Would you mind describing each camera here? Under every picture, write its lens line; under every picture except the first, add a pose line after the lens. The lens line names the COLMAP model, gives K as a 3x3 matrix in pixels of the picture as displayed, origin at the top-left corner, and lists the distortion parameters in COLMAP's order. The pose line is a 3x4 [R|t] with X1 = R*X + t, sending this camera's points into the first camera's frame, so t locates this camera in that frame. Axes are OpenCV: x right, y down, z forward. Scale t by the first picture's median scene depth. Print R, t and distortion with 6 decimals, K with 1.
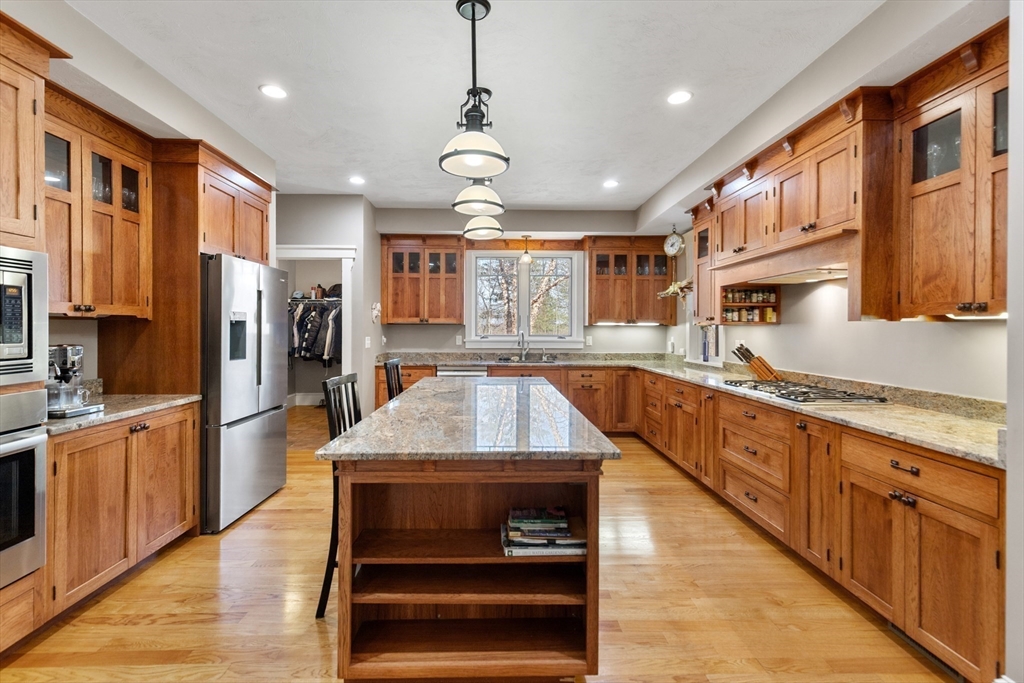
lens RADIAL K [[468.7, 0, 508.5], [0, 468.7, 329.9], [0, 0, 1]] dist [0.004650, -0.000847]
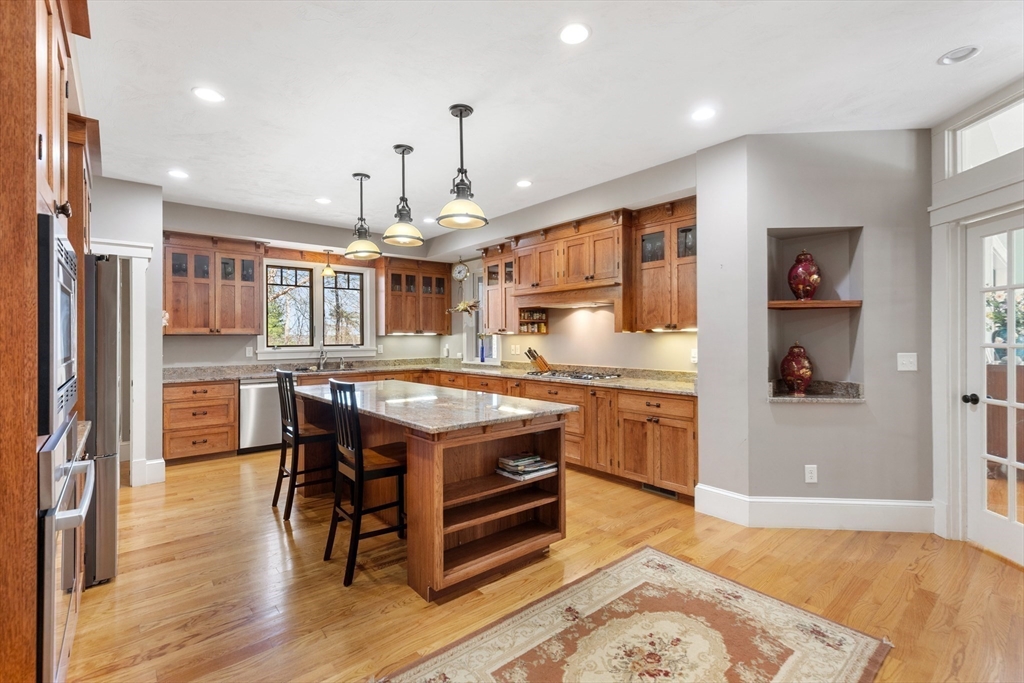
lens RADIAL K [[462.5, 0, 507.8], [0, 462.5, 335.2], [0, 0, 1]] dist [0.004480, -0.000033]
pose [[0.782880, -0.005221, 0.622151, -0.555758], [0.010292, 0.999937, -0.004559, -0.003112], [-0.622088, 0.009973, 0.782884, -0.112486]]
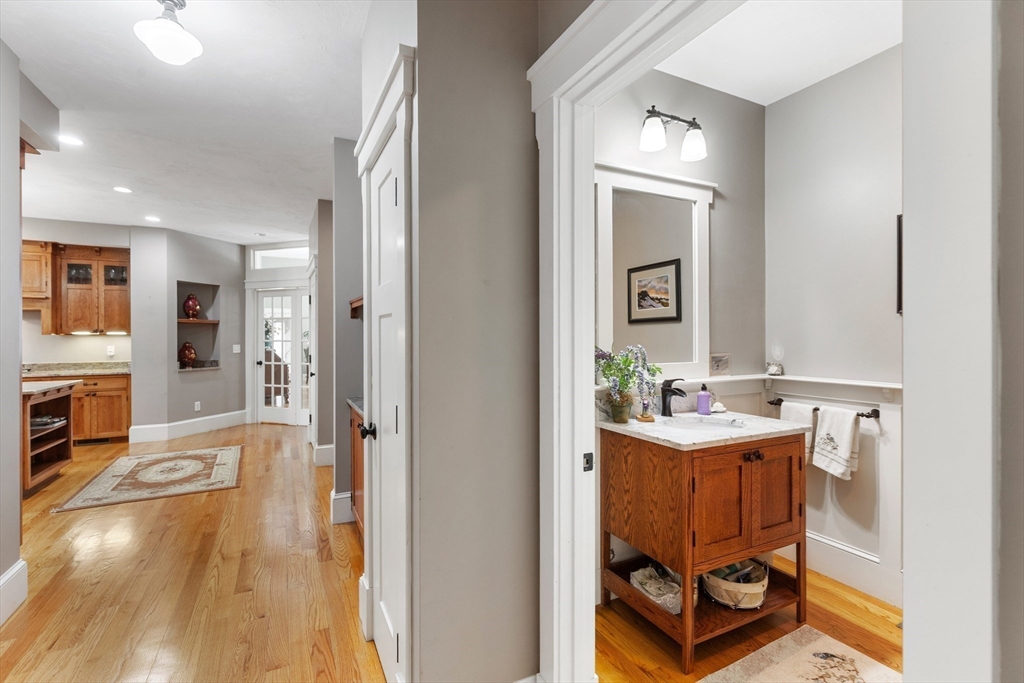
lens RADIAL K [[462.5, 0, 507.8], [0, 462.5, 335.2], [0, 0, 1]] dist [0.004480, -0.000033]
pose [[-0.425032, -0.003978, 0.905170, -1.843424], [0.005410, 0.999961, 0.006935, -0.015258], [-0.905162, 0.007845, -0.424994, -0.096184]]
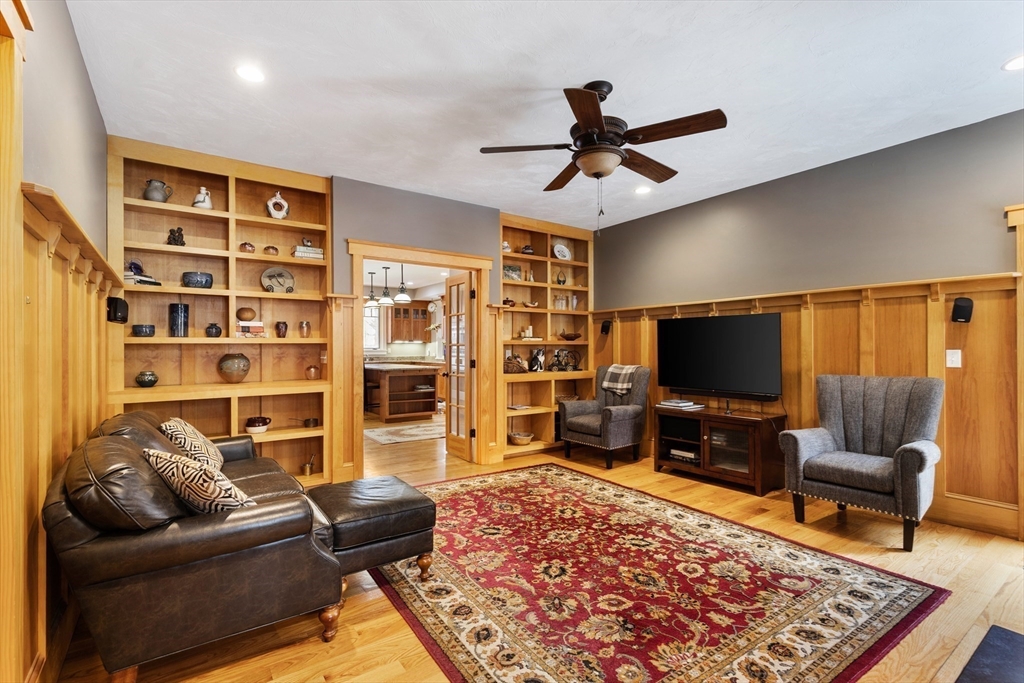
lens RADIAL K [[467.2, 0, 511.3], [0, 467.2, 346.7], [0, 0, 1]] dist [0.002380, 0.000037]
pose [[0.829136, -0.003958, 0.559032, -1.012377], [0.006148, 0.999979, -0.002039, 0.029436], [-0.559013, 0.005127, 0.829143, -1.859719]]
